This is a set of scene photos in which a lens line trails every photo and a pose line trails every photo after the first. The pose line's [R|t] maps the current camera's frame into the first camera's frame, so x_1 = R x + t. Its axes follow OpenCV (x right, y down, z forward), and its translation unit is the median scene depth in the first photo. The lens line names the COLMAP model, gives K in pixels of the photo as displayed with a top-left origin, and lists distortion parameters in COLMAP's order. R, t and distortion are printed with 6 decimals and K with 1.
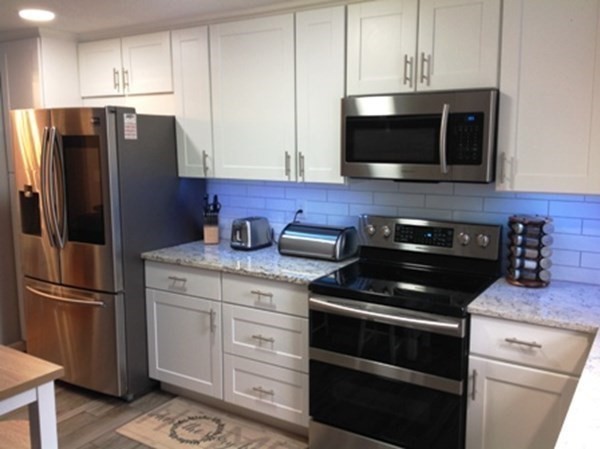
lens RADIAL K [[566.4, 0, 300.0], [0, 566.4, 224.5], [0, 0, 1]] dist [0.145921, -0.360728]
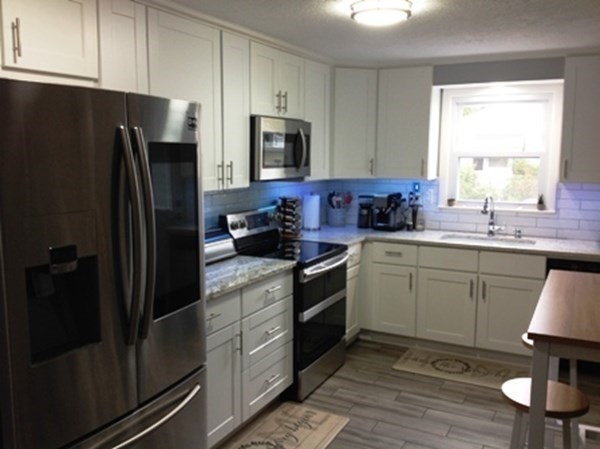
lens RADIAL K [[566.4, 0, 300.0], [0, 566.4, 224.5], [0, 0, 1]] dist [0.145921, -0.360728]
pose [[-0.114819, -0.124675, 0.985532, -1.154614], [0.140885, 0.980021, 0.140392, -0.151035], [-0.983345, 0.154966, -0.094961, 1.047580]]
